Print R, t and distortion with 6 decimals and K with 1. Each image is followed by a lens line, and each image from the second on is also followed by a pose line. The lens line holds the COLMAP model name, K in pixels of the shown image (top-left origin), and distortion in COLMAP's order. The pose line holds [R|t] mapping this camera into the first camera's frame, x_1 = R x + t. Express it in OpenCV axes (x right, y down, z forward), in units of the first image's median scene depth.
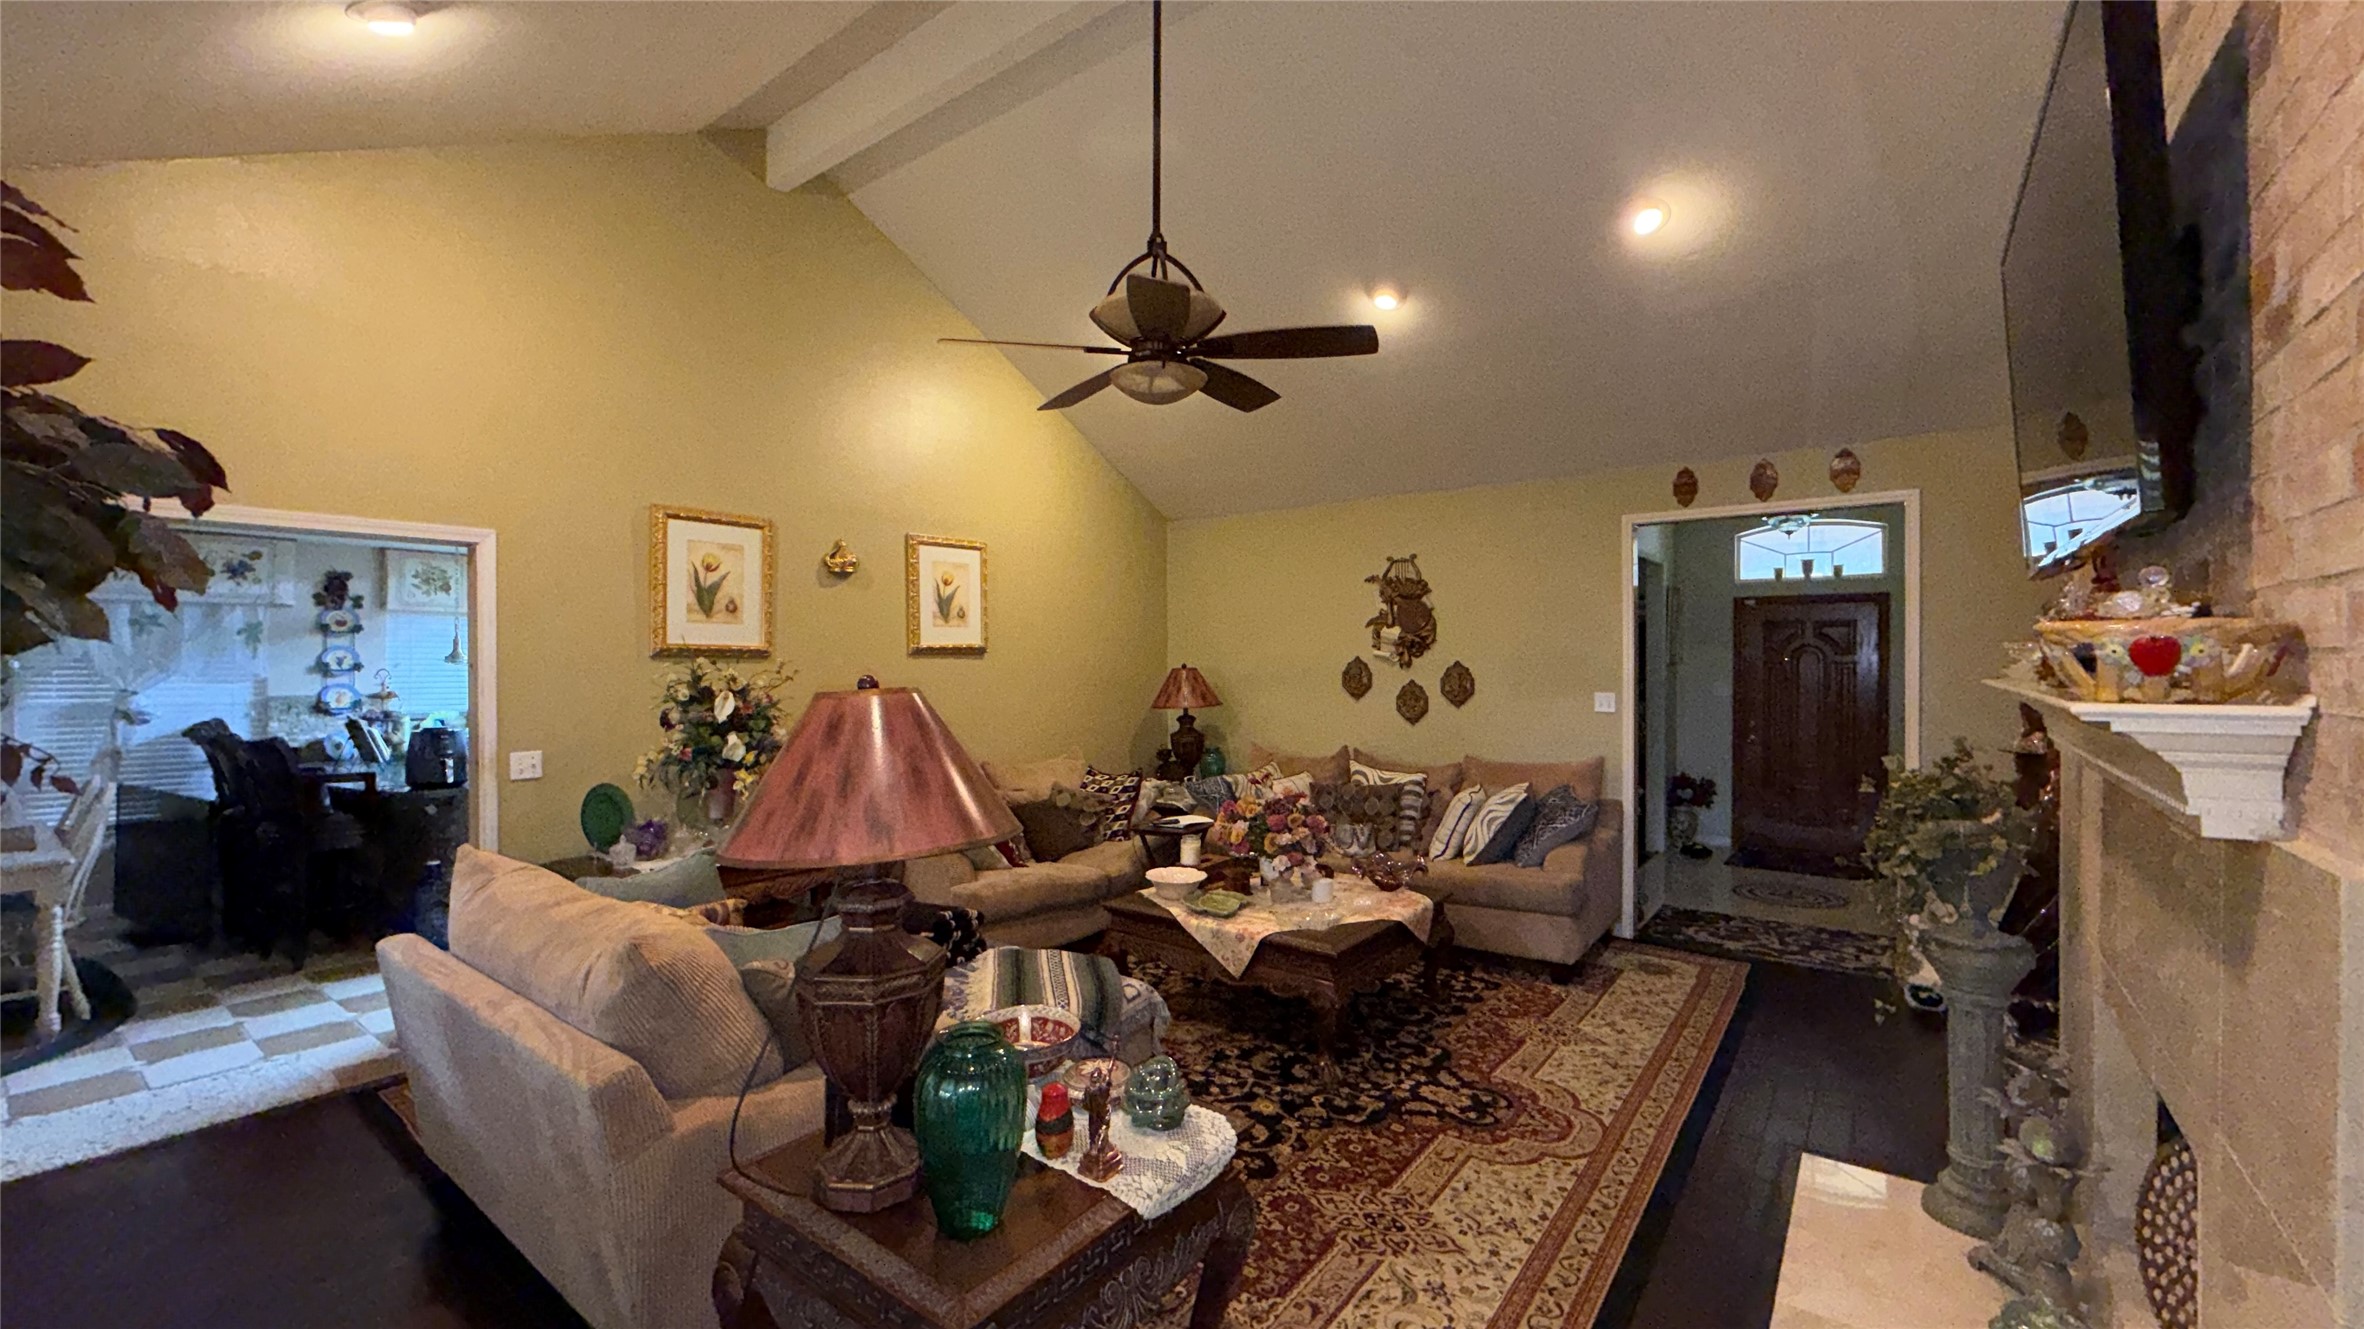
lens RADIAL K [[944.0, 0, 1167.7], [0, 944.0, 673.2], [0, 0, 1]] dist [-0.001818, -0.001724]
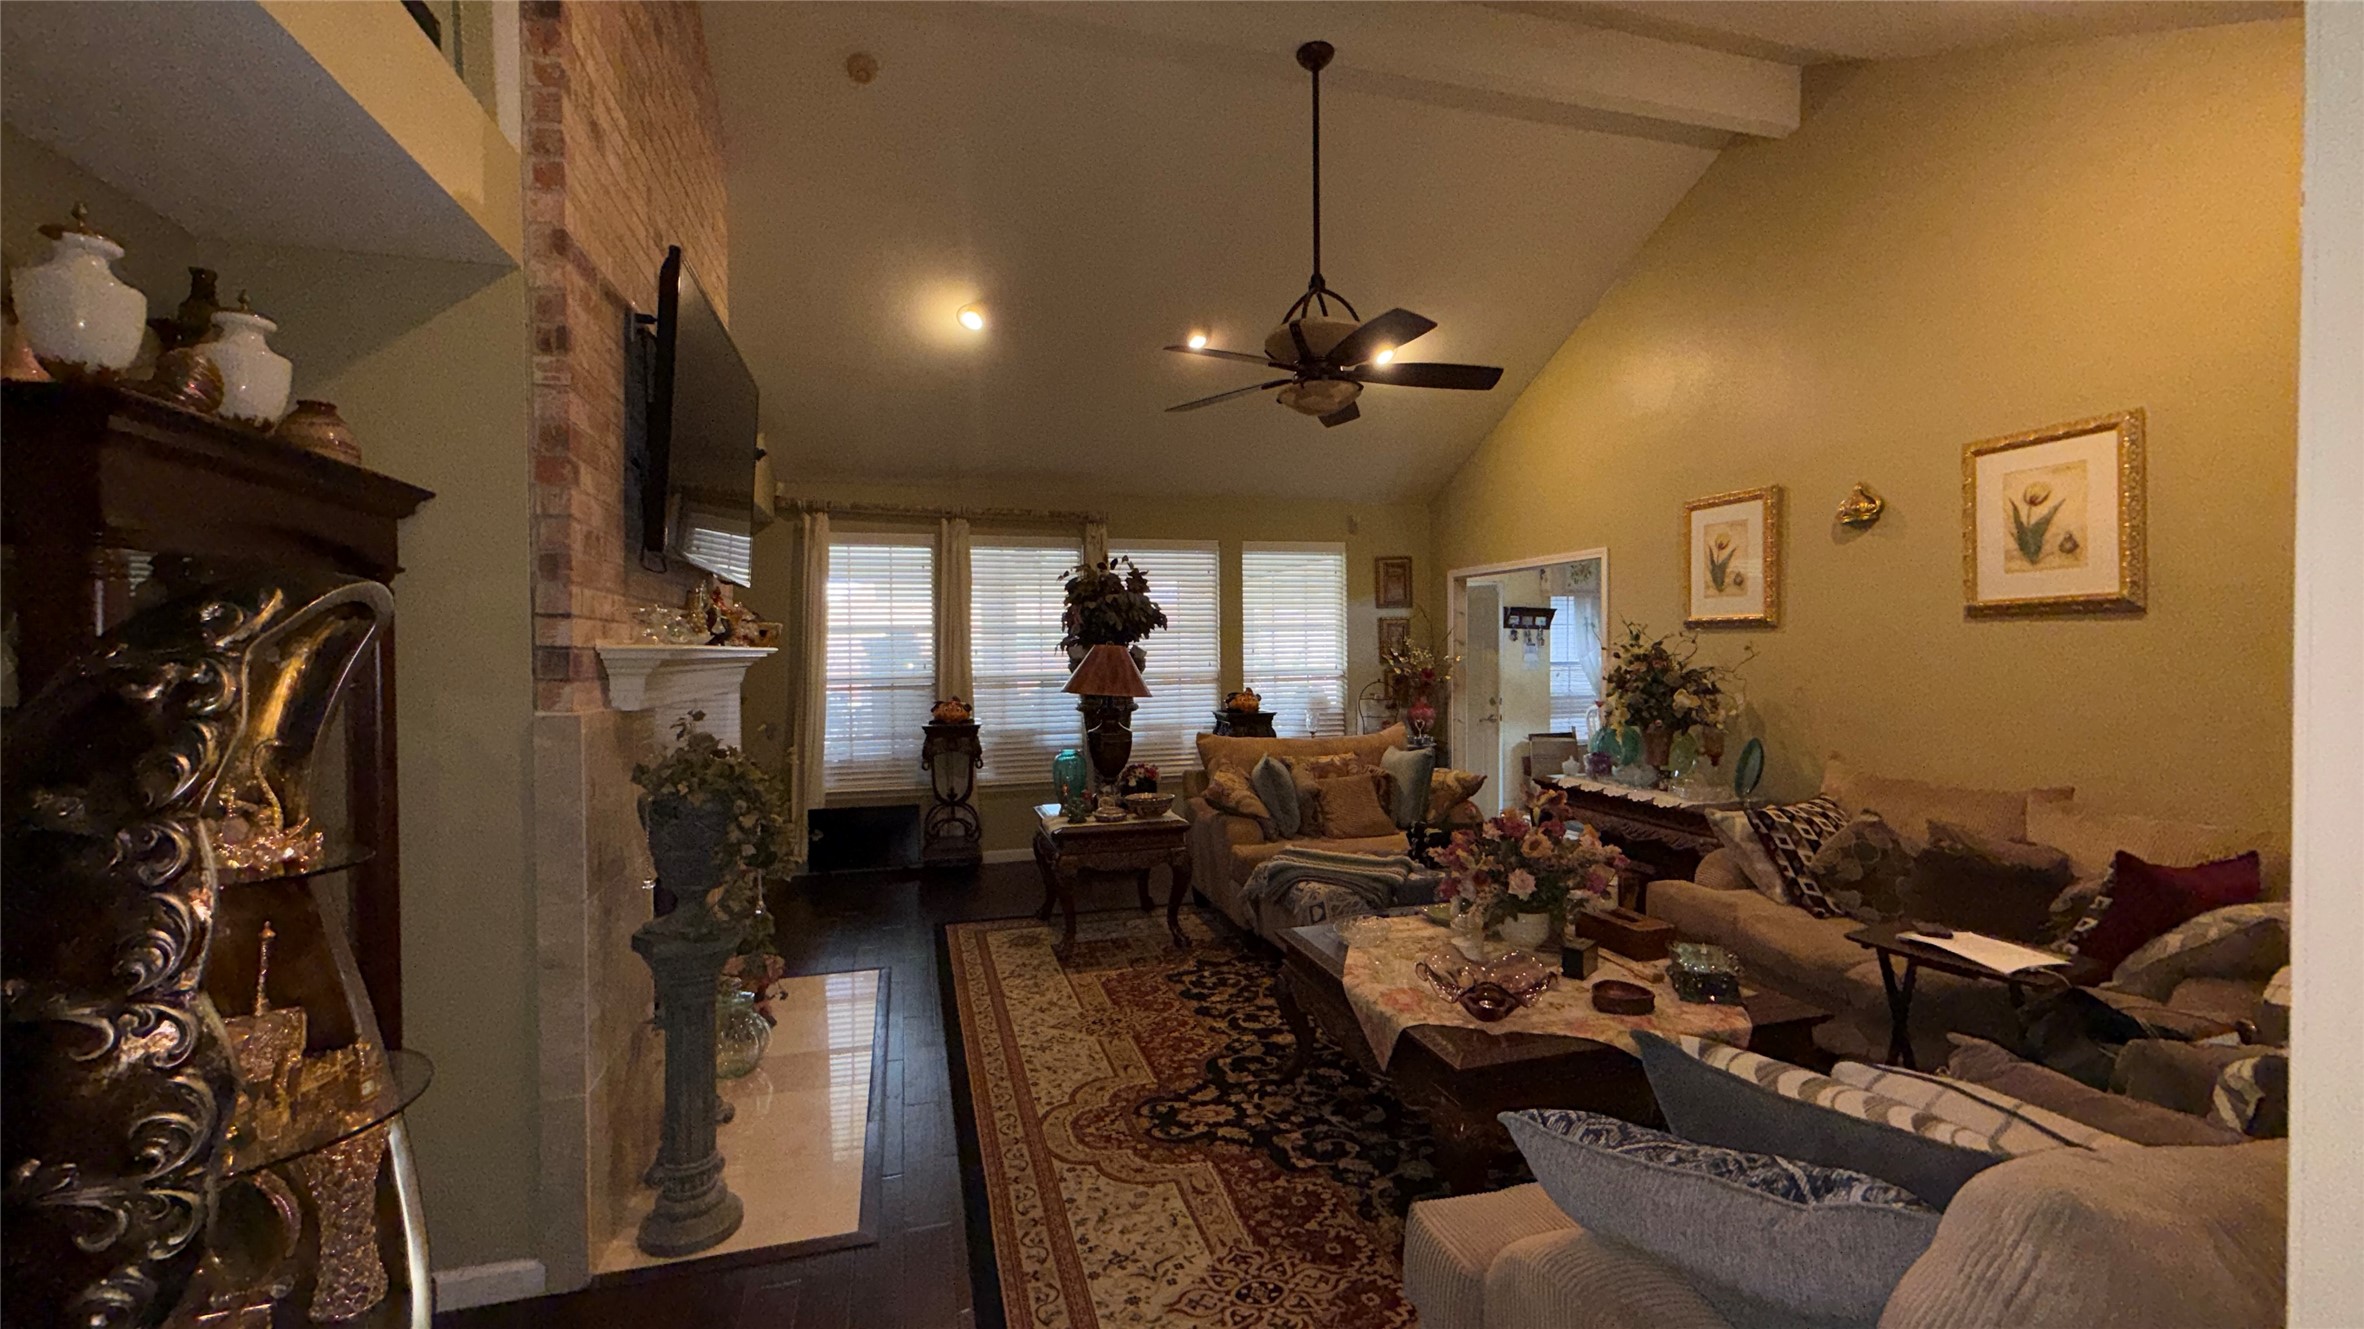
lens RADIAL K [[944.0, 0, 1172.9], [0, 944.0, 666.1], [0, 0, 1]] dist [-0.001818, -0.001724]
pose [[-0.606451, 0.021690, -0.794825, 0.641564], [0.018610, 0.999741, 0.013083, 0.005261], [0.794903, -0.006858, -0.606697, 0.958808]]
